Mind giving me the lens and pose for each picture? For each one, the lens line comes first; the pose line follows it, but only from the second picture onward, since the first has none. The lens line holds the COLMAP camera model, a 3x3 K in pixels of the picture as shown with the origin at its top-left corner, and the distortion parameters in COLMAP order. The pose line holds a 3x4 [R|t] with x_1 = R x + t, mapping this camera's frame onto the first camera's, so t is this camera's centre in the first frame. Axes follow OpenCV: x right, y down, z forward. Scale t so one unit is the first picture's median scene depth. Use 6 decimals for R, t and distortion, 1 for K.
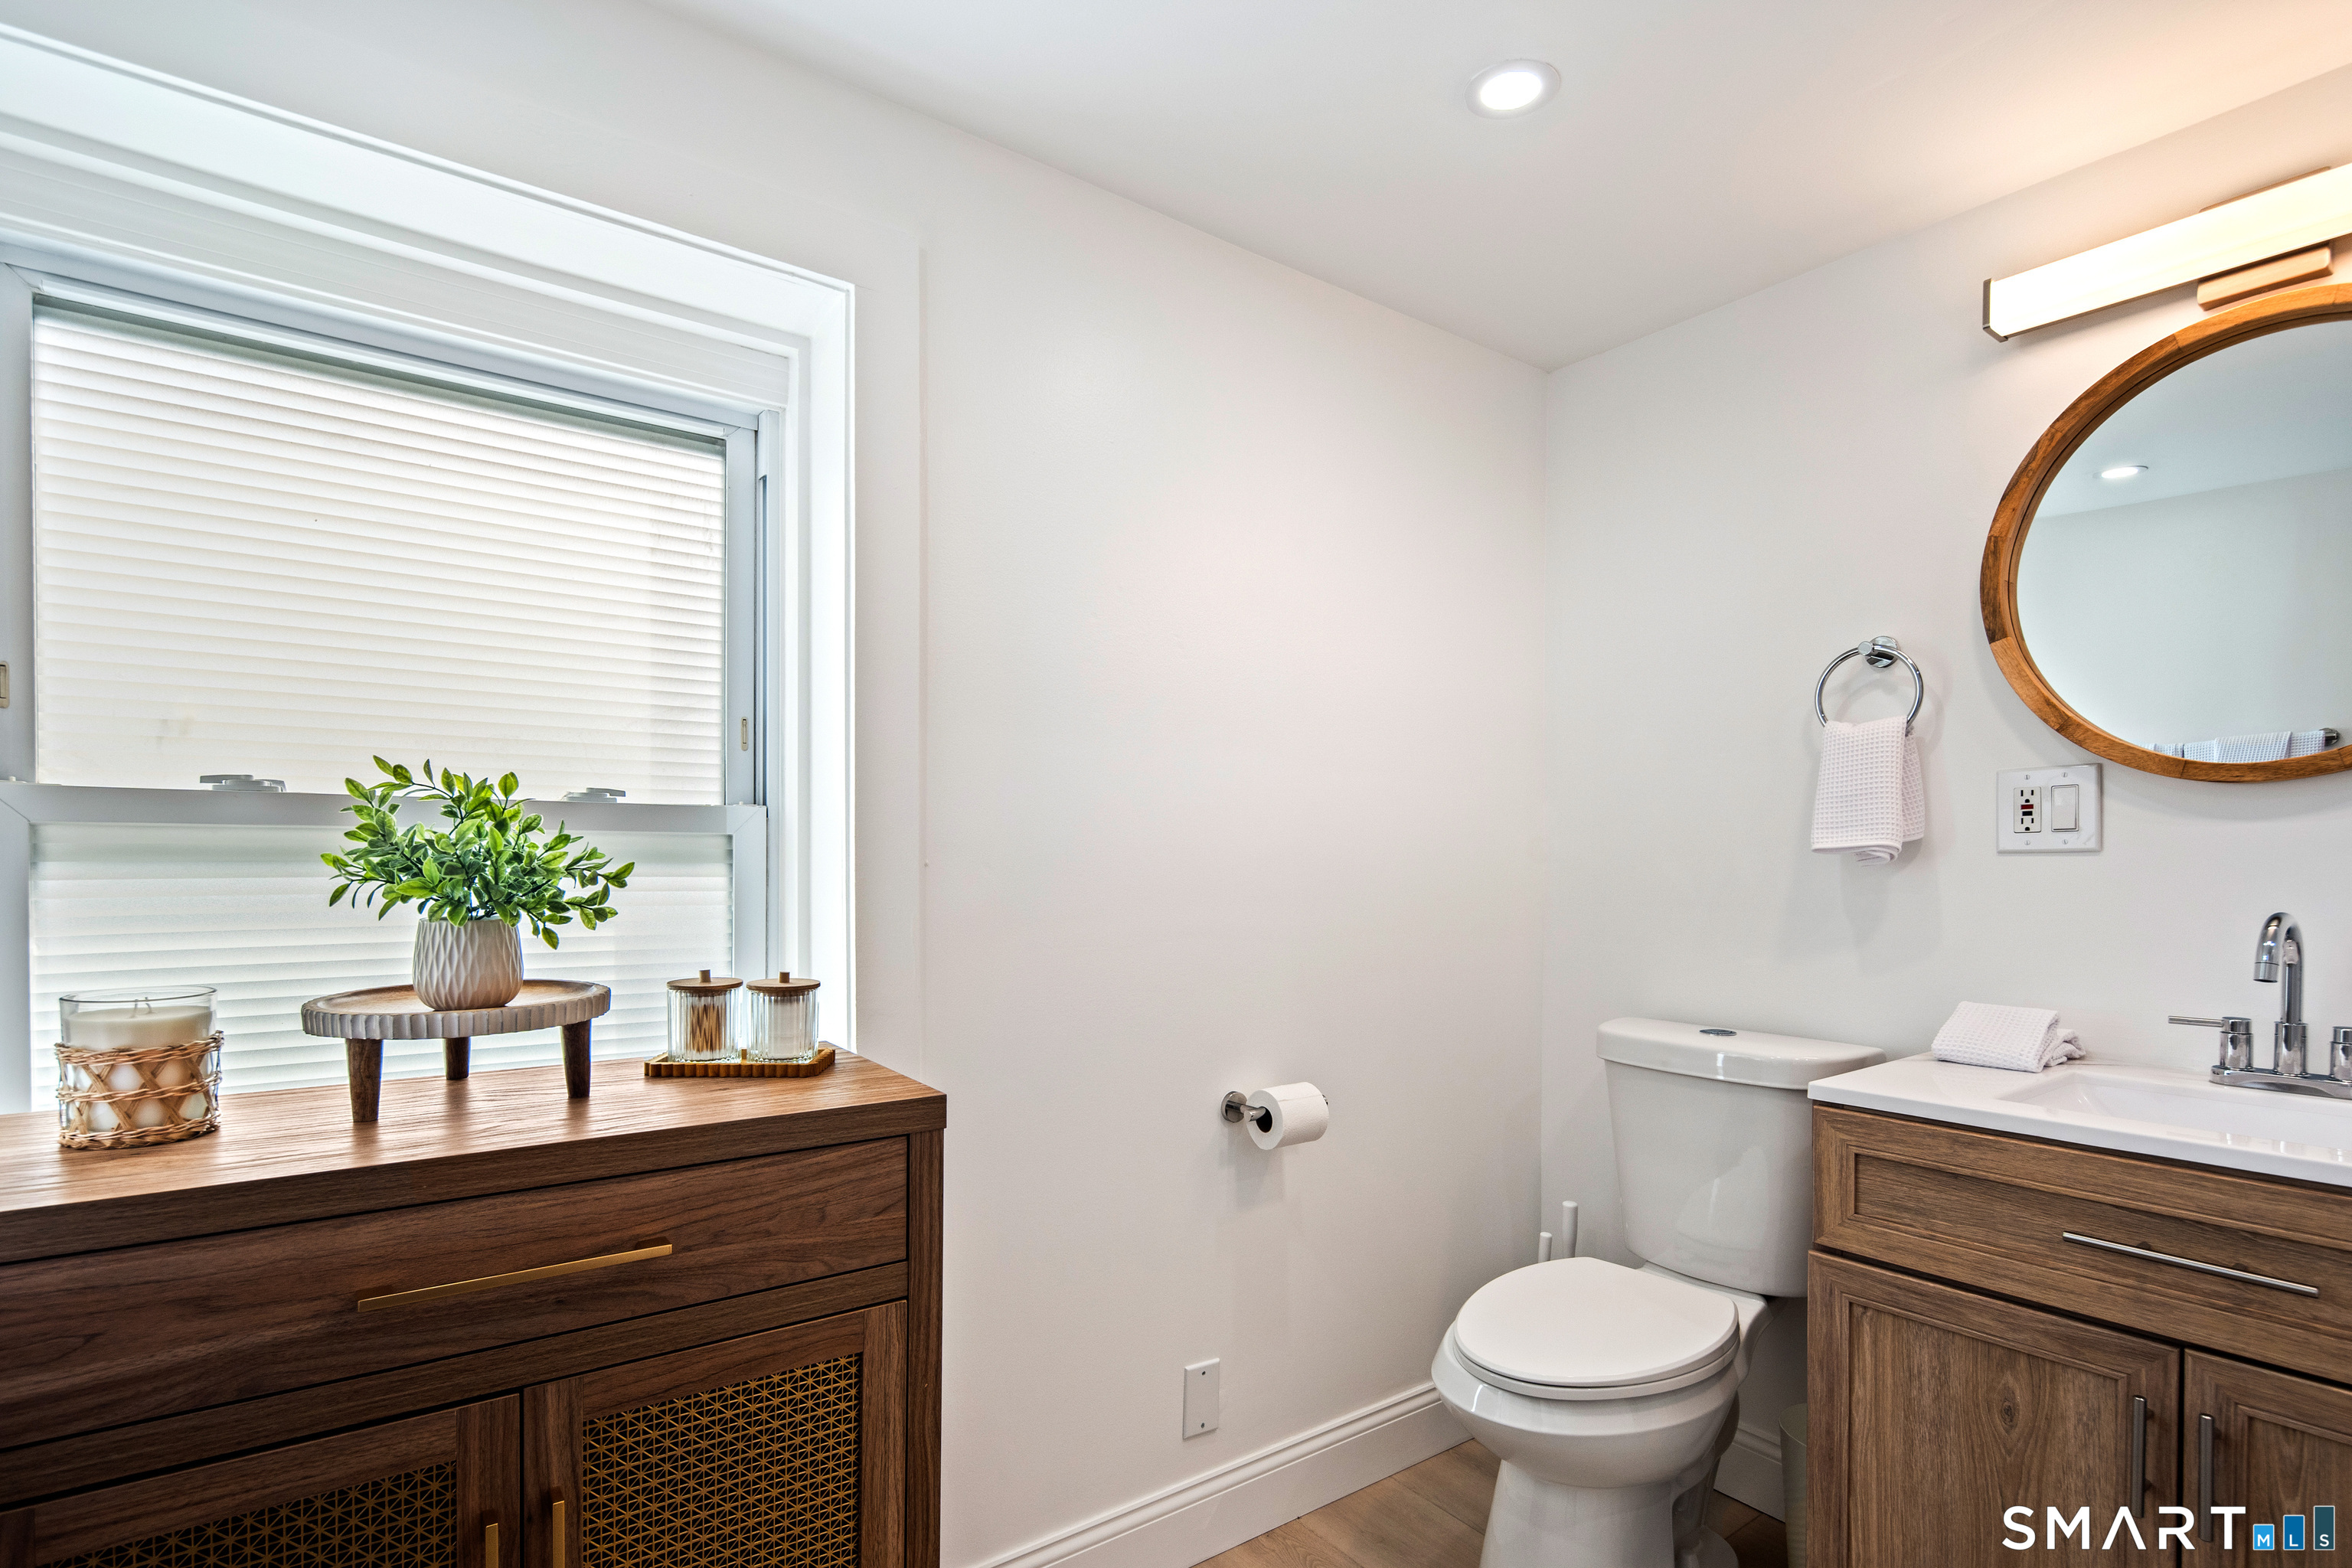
lens RADIAL K [[1173.9, 0, 1175.3], [0, 1173.9, 886.2], [0, 0, 1]] dist [0.002682, -0.000353]
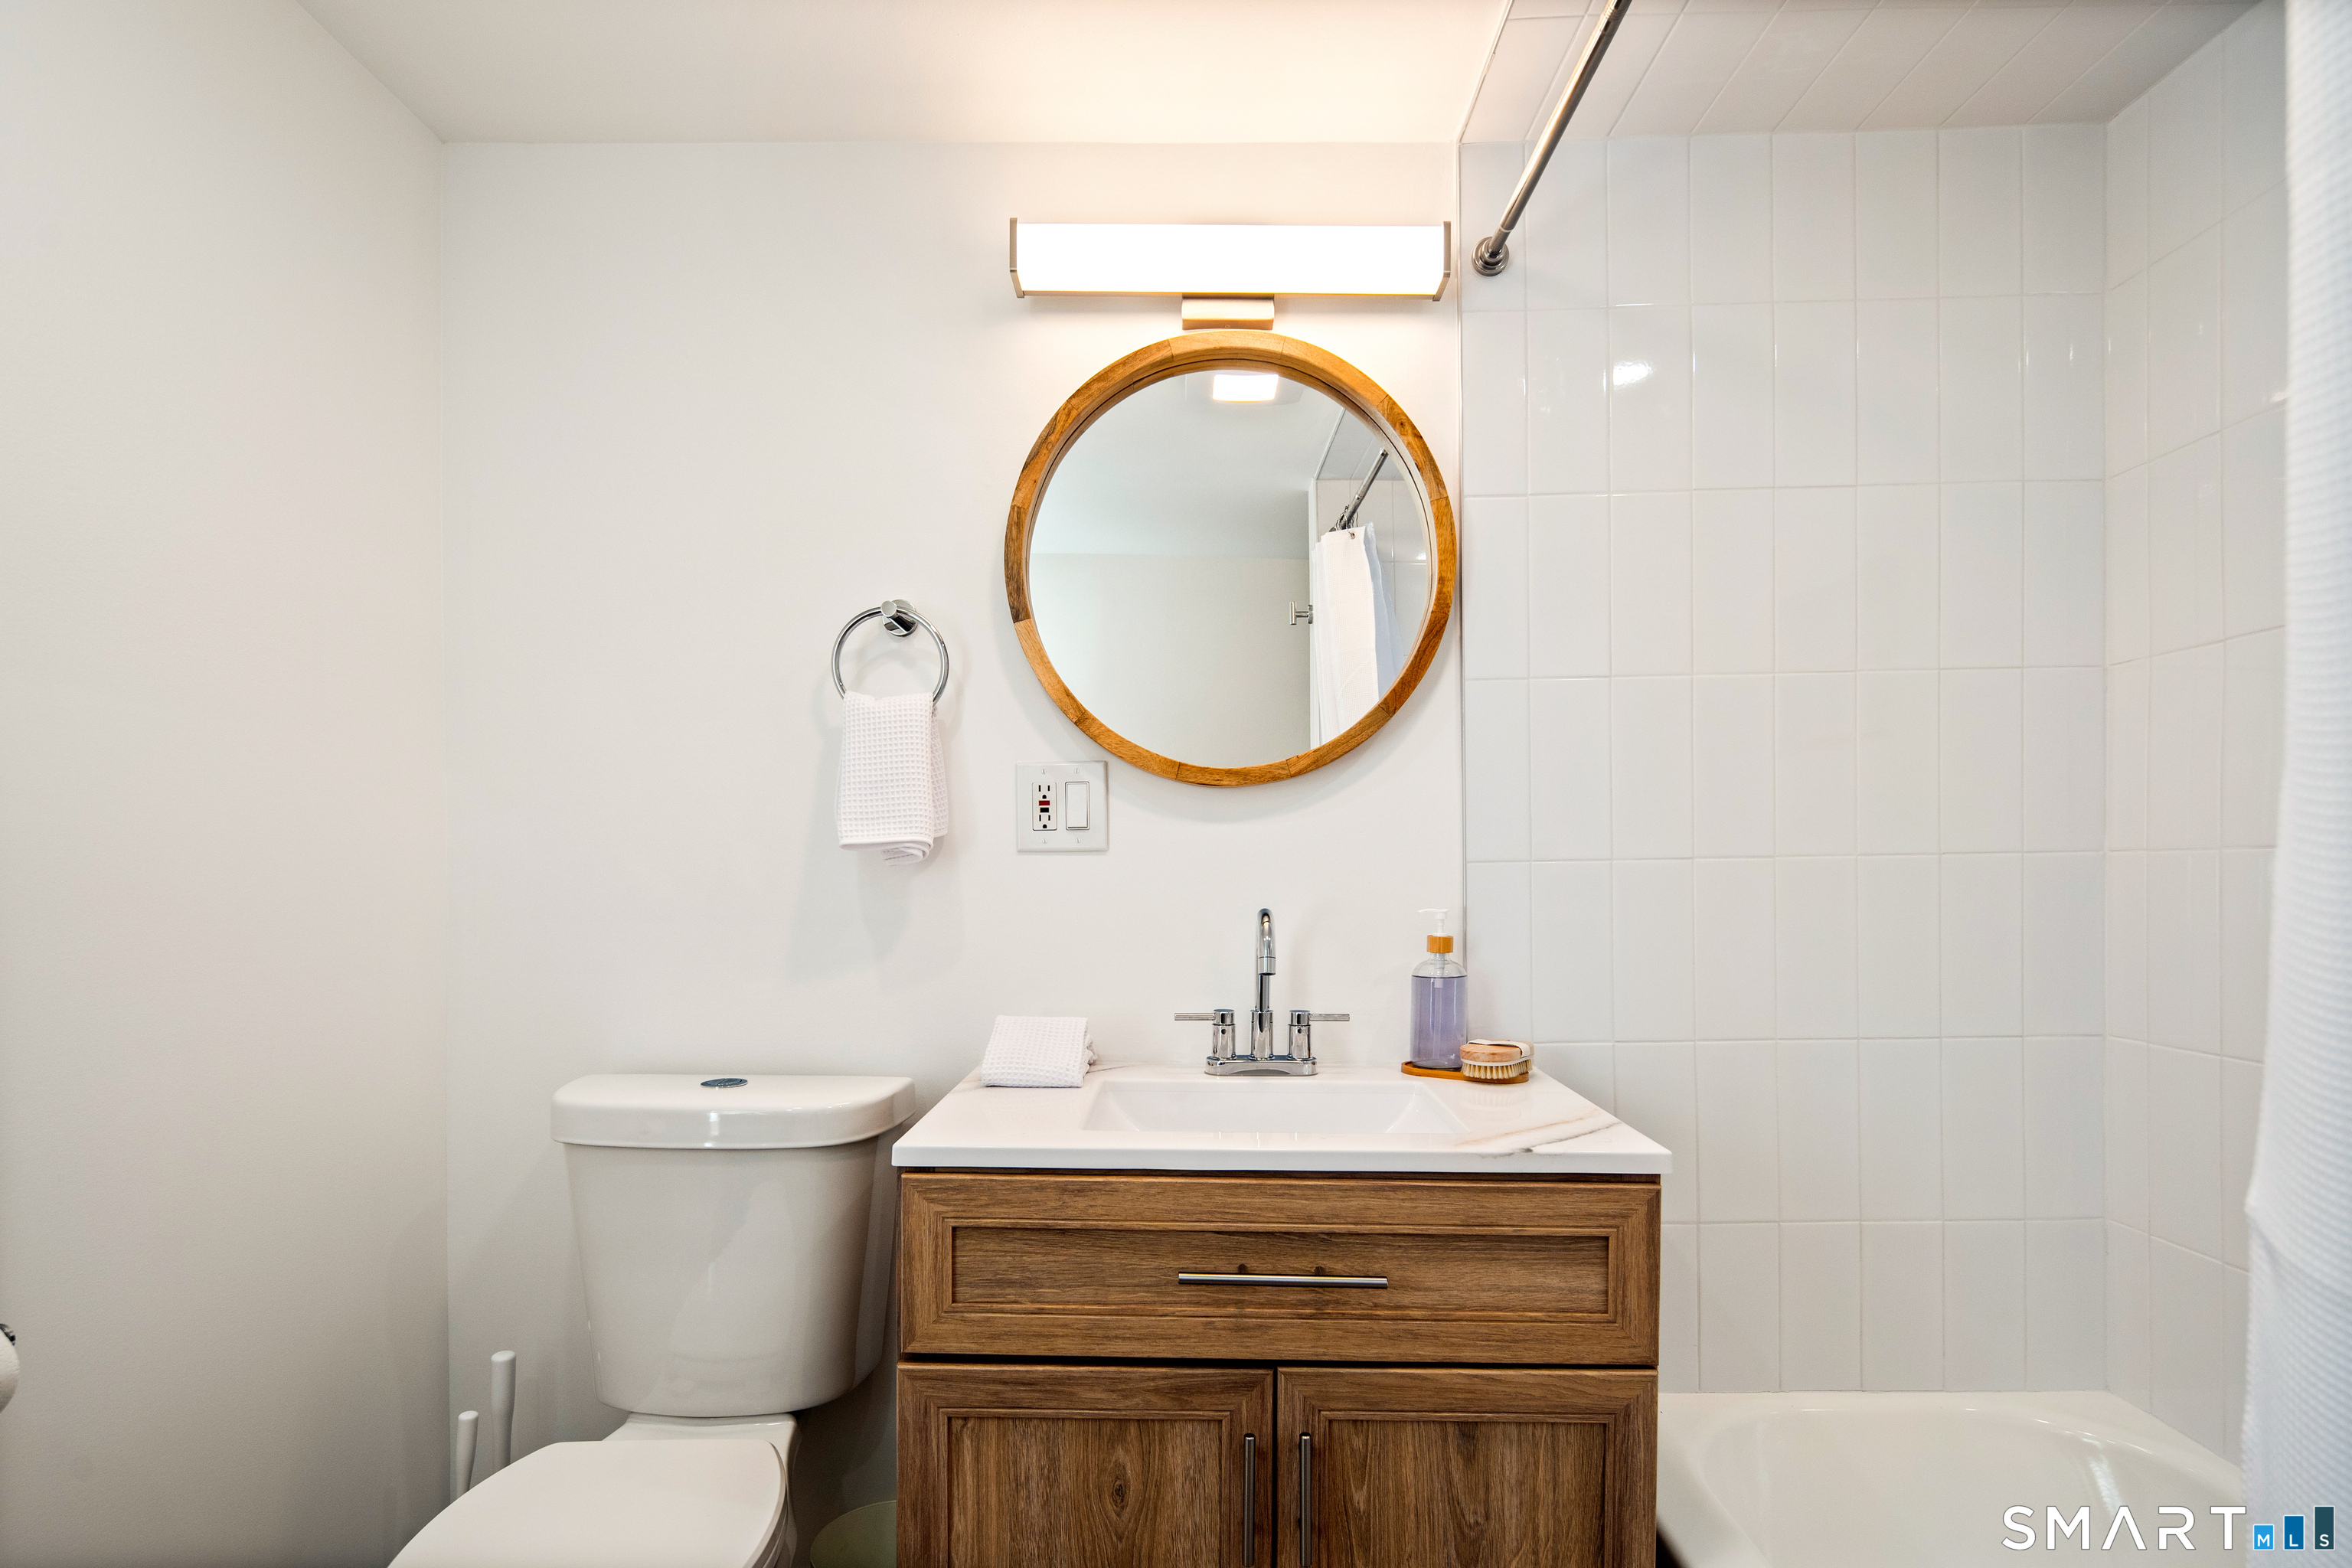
lens RADIAL K [[1173.9, 0, 1175.3], [0, 1173.9, 886.2], [0, 0, 1]] dist [0.002682, -0.000353]
pose [[0.605850, -0.009540, 0.795522, 0.045811], [0.015226, 0.999884, 0.000395, 0.000693], [-0.795433, 0.011873, 0.605925, 0.413008]]
